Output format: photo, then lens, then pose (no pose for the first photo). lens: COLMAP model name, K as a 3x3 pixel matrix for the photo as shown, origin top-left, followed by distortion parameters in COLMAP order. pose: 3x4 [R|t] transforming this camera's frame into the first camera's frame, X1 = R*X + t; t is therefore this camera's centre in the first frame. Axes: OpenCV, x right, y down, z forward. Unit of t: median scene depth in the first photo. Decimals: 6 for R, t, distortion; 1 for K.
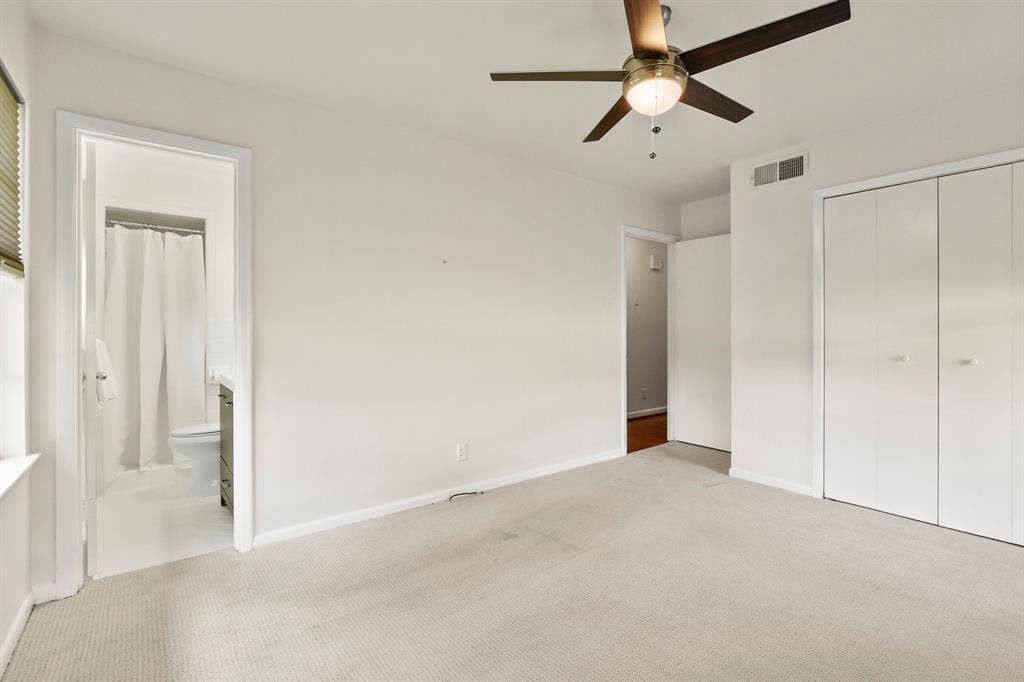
lens RADIAL K [[467.9, 0, 523.7], [0, 467.9, 328.6], [0, 0, 1]] dist [-0.019132, 0.000103]
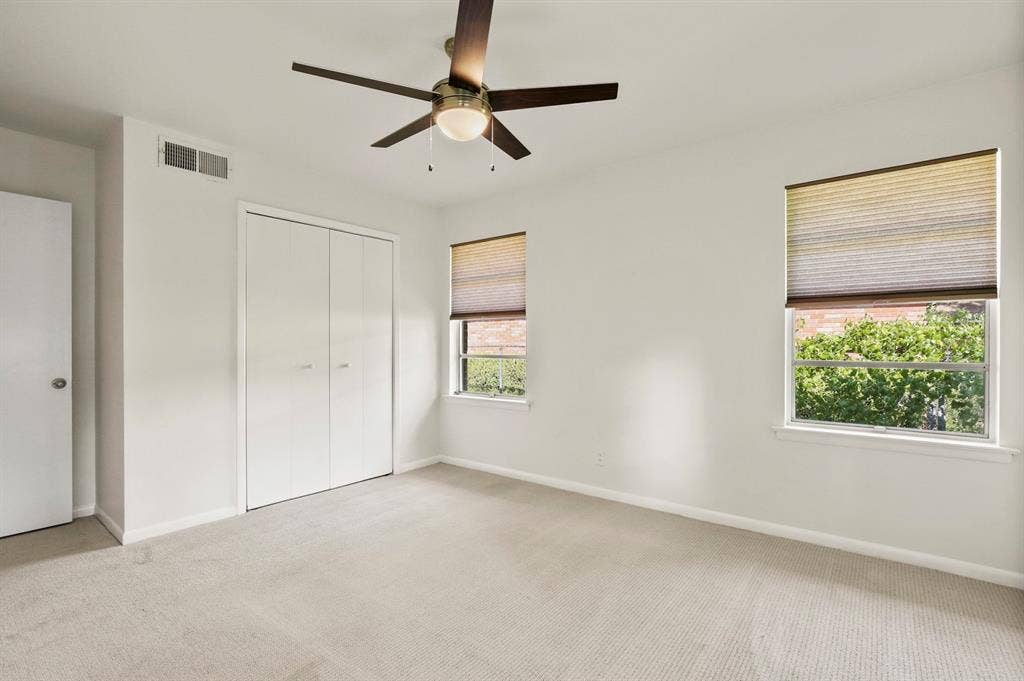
lens RADIAL K [[467.9, 0, 530.0], [0, 467.9, 344.9], [0, 0, 1]] dist [-0.019132, 0.000103]
pose [[-0.246832, -0.001710, 0.969057, -1.108674], [0.000363, 0.999998, 0.001858, 0.013100], [-0.969058, 0.000810, -0.246831, 1.546392]]
